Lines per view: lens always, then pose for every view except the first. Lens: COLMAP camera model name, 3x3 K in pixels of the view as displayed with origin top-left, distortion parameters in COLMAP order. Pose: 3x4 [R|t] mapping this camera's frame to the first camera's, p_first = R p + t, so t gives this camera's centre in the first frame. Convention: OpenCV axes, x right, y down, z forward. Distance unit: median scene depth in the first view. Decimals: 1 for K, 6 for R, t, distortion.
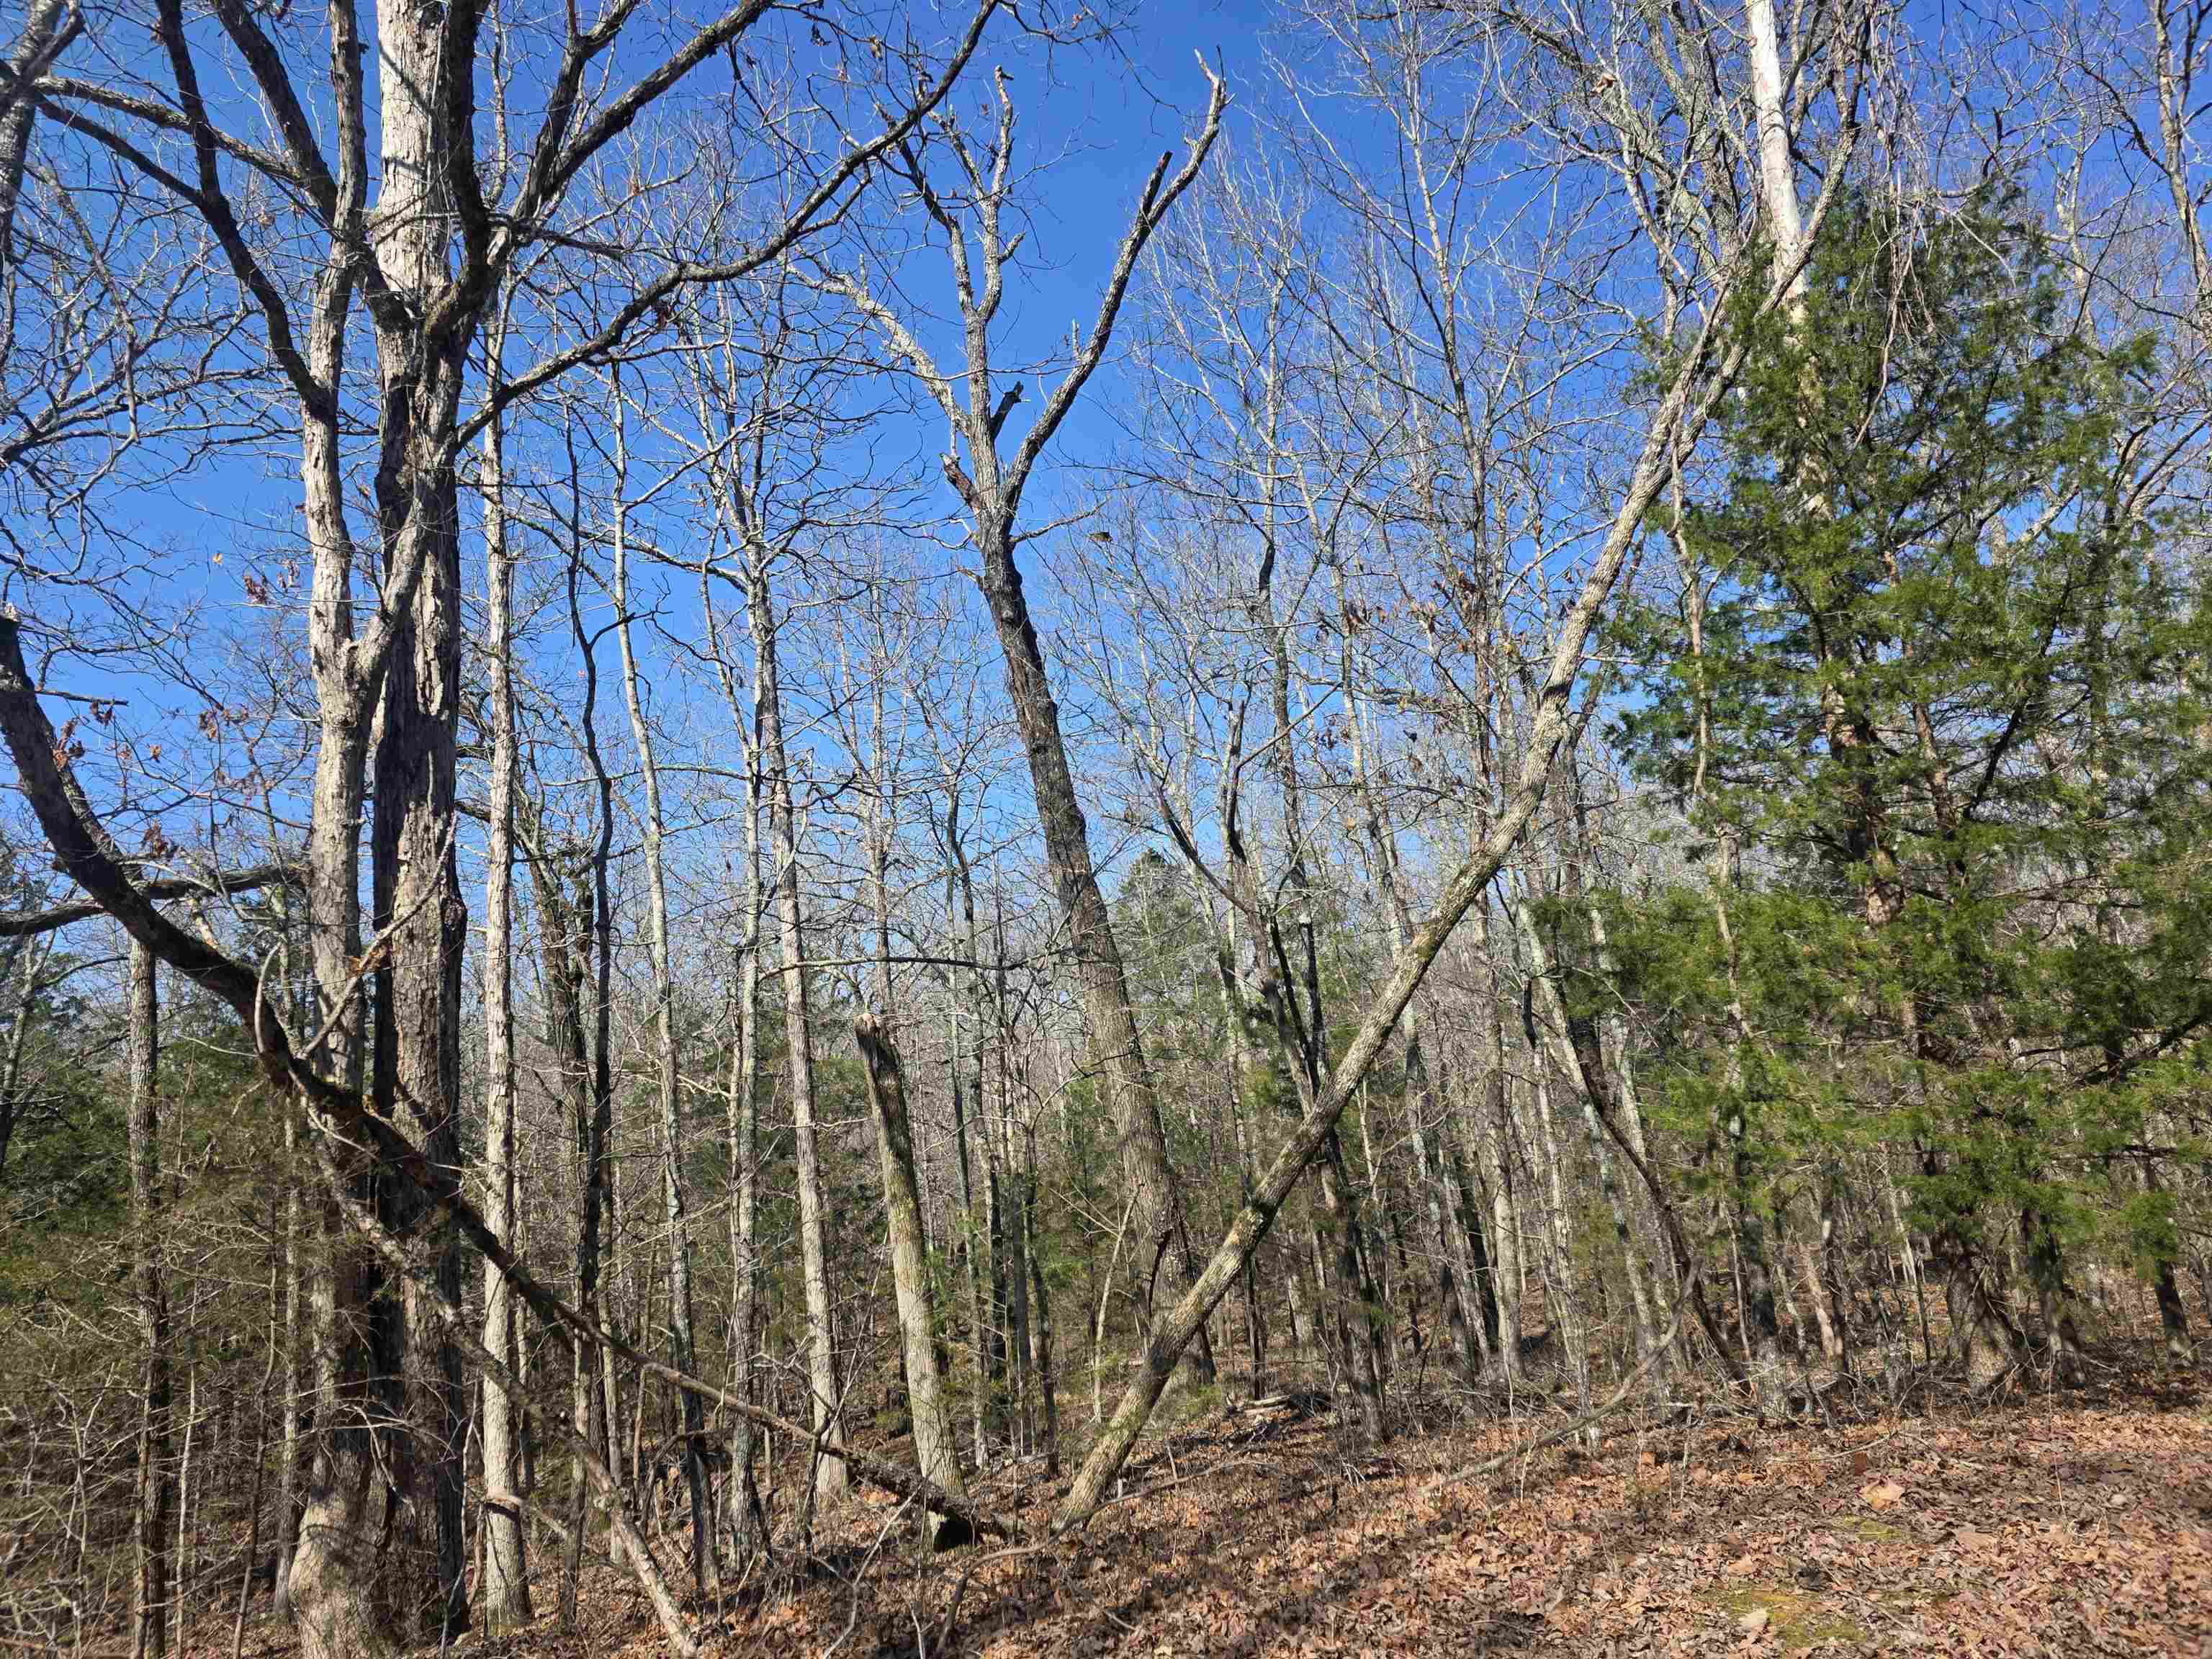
lens RADIAL K [[1470.3, 0, 1076.9], [0, 1470.3, 804.0], [0, 0, 1]] dist [0.064329, -0.054349]
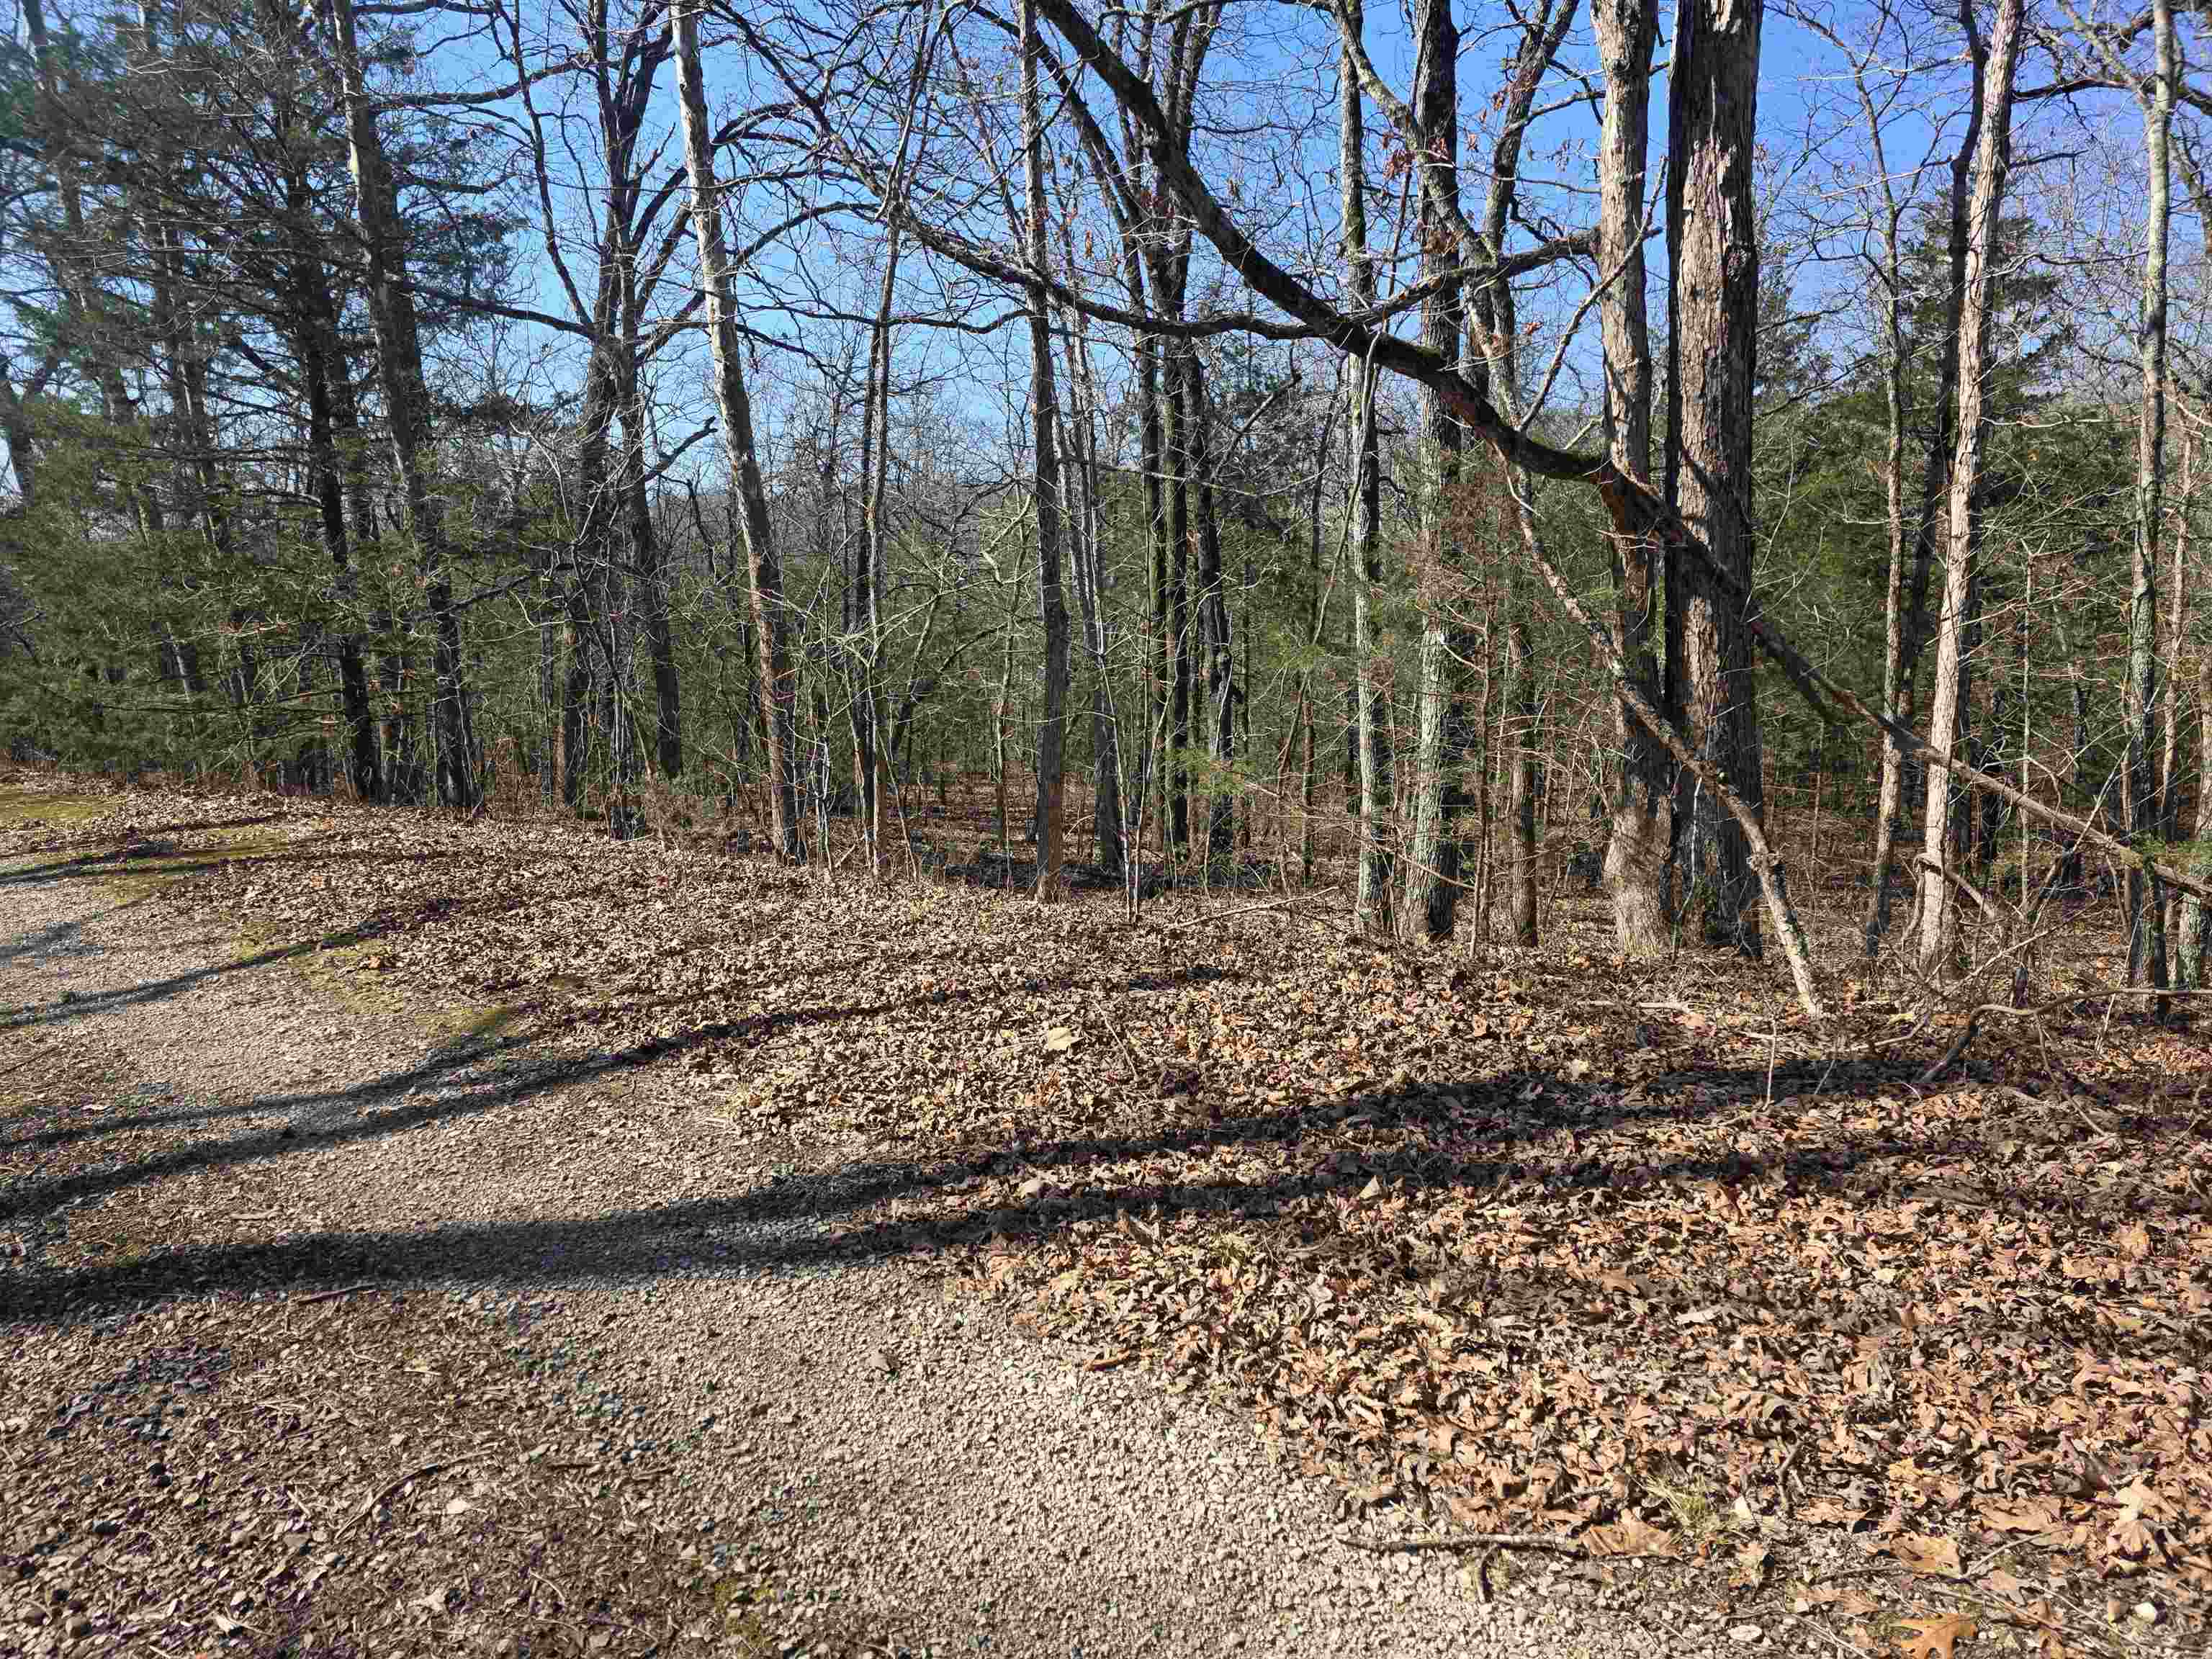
lens RADIAL K [[1470.3, 0, 1097.7], [0, 1470.3, 832.8], [0, 0, 1]] dist [0.064329, -0.054349]
pose [[0.472624, 0.203297, -0.857495, 0.214330], [0.186837, 0.927793, 0.322942, 0.022746], [0.861231, -0.312842, 0.400514, 0.132721]]
